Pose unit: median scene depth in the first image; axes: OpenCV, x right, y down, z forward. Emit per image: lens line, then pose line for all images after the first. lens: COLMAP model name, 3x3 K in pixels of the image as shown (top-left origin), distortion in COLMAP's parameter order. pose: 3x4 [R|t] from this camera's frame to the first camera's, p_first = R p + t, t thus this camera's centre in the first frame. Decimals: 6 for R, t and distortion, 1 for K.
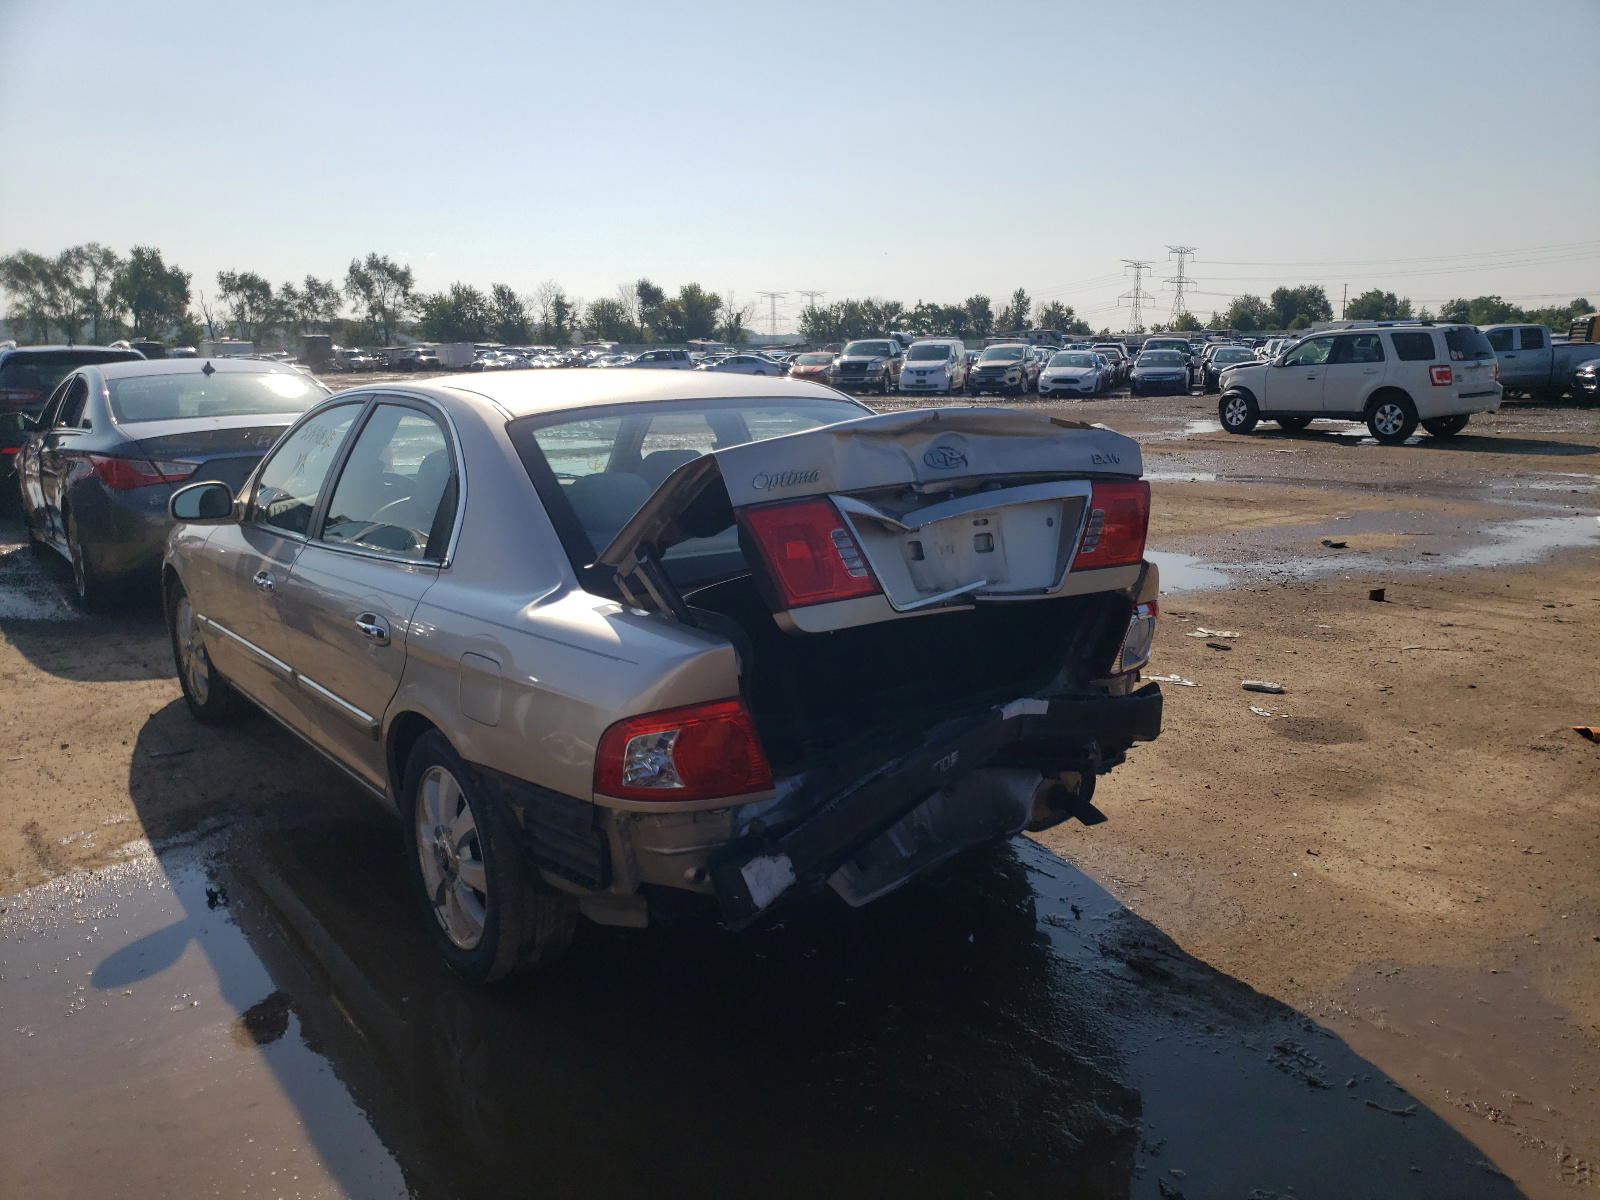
lens RADIAL K [[1321.1, 0, 837.9], [0, 1321.1, 600.2], [0, 0, 1]] dist [0.079031, -0.102347]
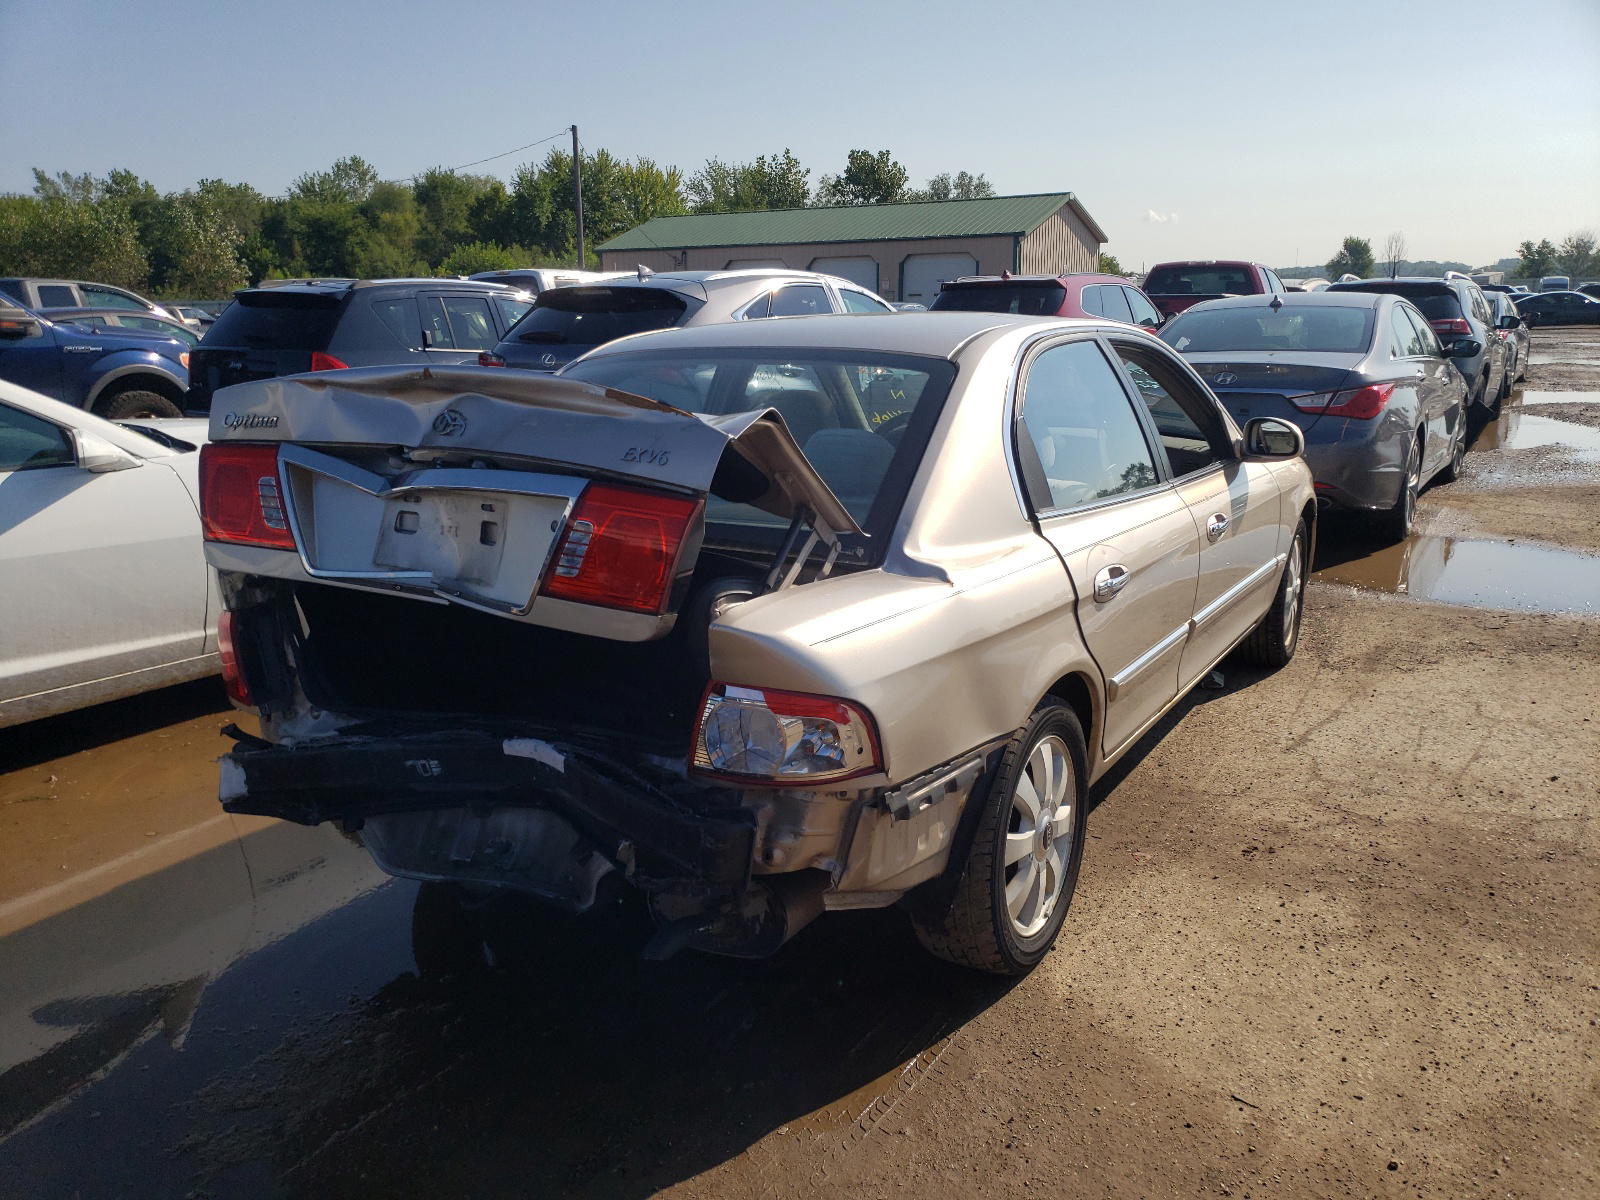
lens RADIAL K [[1321.1, 0, 837.9], [0, 1321.1, 600.2], [0, 0, 1]] dist [0.079031, -0.102347]
pose [[0.335710, 0.224612, -0.914794, 0.947121], [-0.168743, 0.969785, 0.176189, -0.184765], [0.926728, 0.095217, 0.363468, 0.904378]]
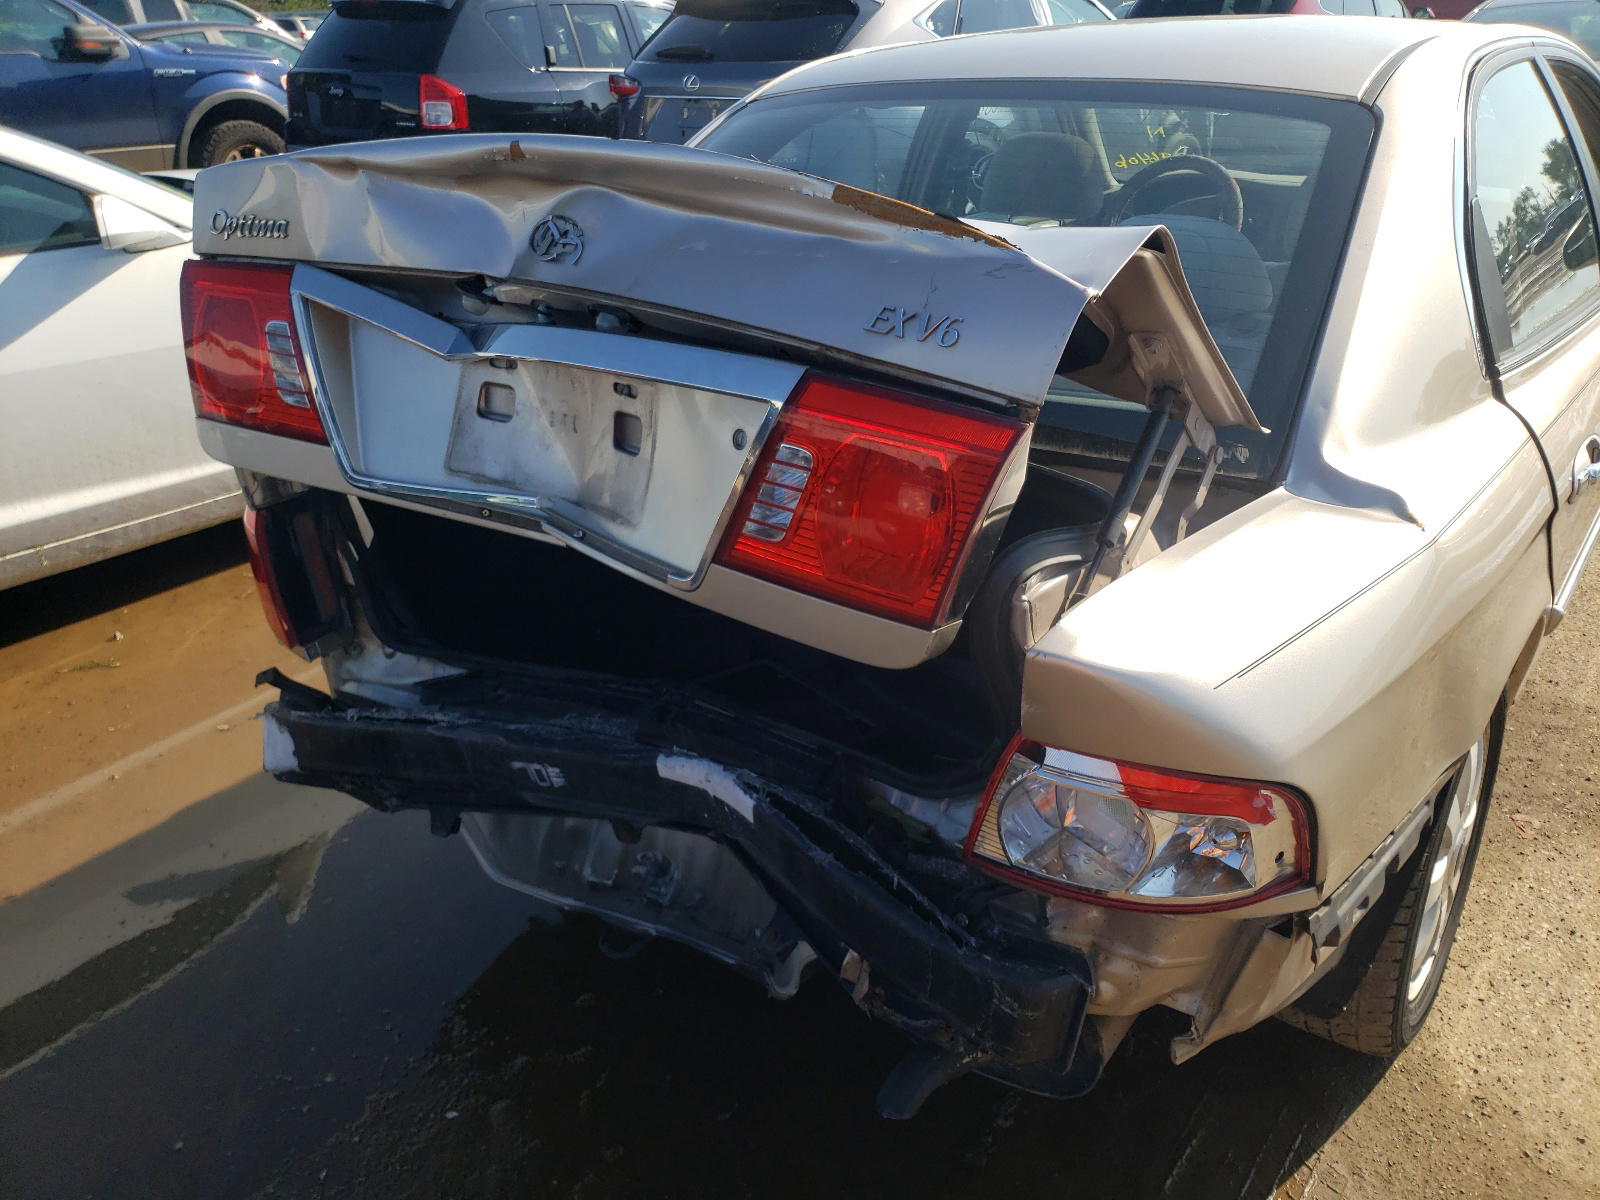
lens RADIAL K [[1321.1, 0, 837.9], [0, 1321.1, 600.2], [0, 0, 1]] dist [0.079031, -0.102347]
pose [[0.237661, 0.410122, -0.880521, 0.585393], [-0.159076, 0.910688, 0.381237, -0.185865], [0.958234, 0.049465, 0.281675, 0.939191]]
